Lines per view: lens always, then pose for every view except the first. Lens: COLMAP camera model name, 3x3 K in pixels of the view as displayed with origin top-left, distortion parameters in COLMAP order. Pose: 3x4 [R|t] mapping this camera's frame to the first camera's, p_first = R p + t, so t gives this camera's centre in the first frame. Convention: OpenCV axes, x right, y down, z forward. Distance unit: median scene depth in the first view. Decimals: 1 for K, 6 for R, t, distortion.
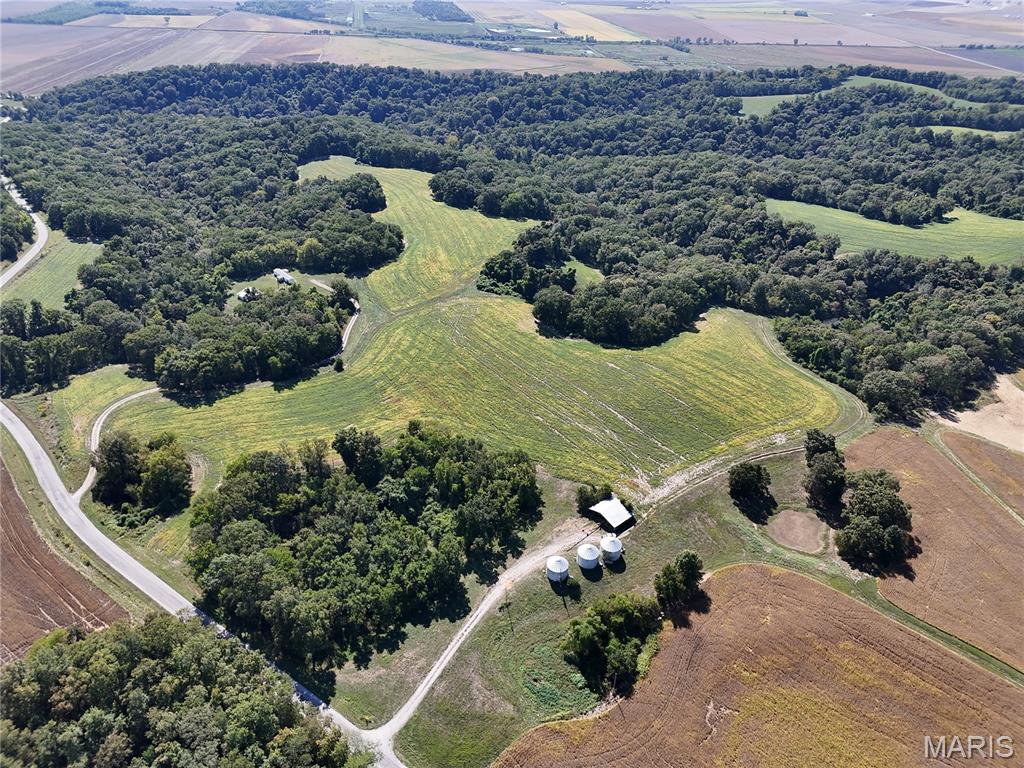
lens RADIAL K [[713.9, 0, 515.6], [0, 713.9, 381.0], [0, 0, 1]] dist [0.065280, -0.056405]
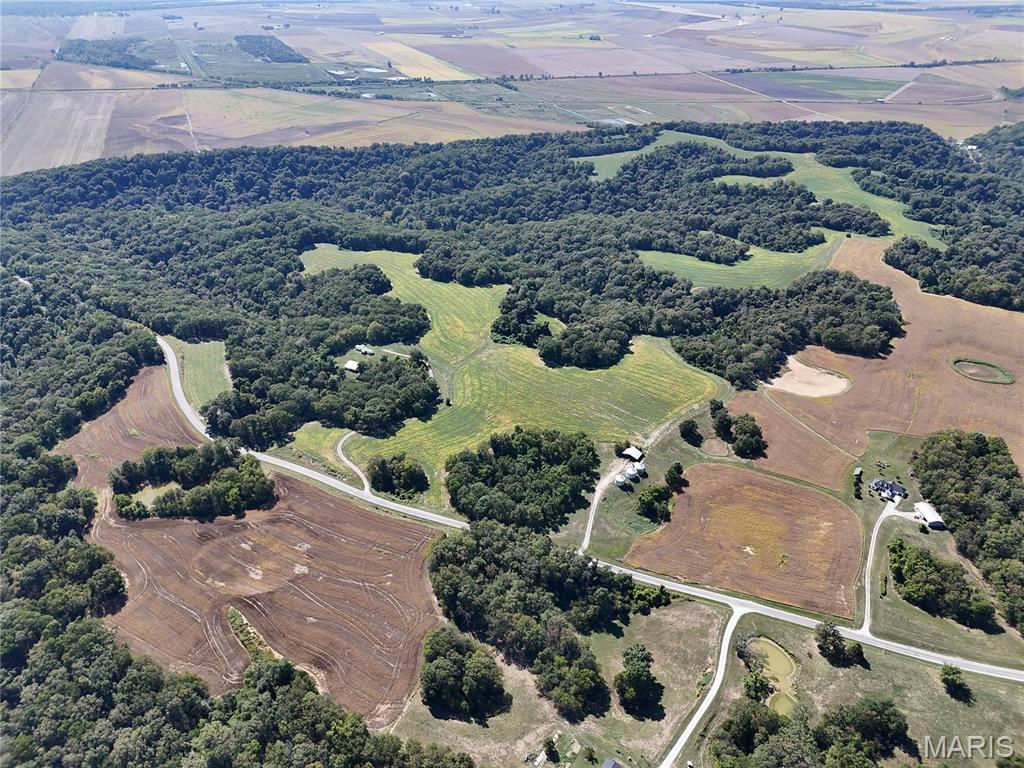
lens RADIAL K [[719.3, 0, 512.0], [0, 719.3, 384.0], [0, 0, 1]] dist [0.123903, -0.184173]
pose [[0.965933, -0.142604, 0.215959, -0.354737], [0.141167, 0.989738, 0.022147, -0.062765], [-0.216901, 0.009094, 0.976151, -0.549137]]
